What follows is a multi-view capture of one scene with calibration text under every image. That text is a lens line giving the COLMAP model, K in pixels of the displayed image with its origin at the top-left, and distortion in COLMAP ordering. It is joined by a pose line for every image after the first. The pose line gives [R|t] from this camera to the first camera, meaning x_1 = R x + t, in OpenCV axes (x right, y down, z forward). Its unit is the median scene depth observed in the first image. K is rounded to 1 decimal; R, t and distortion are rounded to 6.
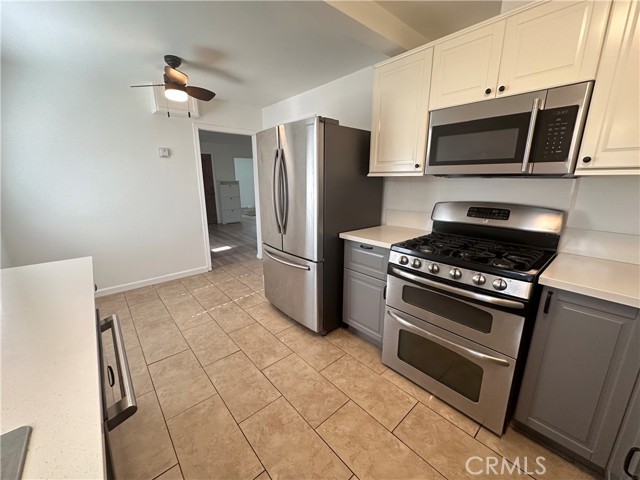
lens RADIAL K [[255.3, 0, 320.5], [0, 255.3, 240.1], [0, 0, 1]] dist [-0.002930, 0.000827]
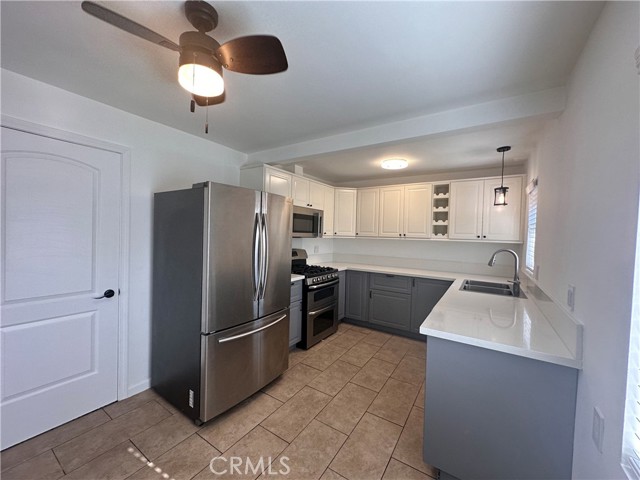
lens RADIAL K [[255.3, 0, 320.6], [0, 255.3, 238.5], [0, 0, 1]] dist [-0.002930, 0.000827]
pose [[-0.263051, -0.031204, 0.964277, -1.510454], [0.197765, 0.976509, 0.085550, -0.379385], [-0.944295, 0.213204, -0.250700, 1.329977]]
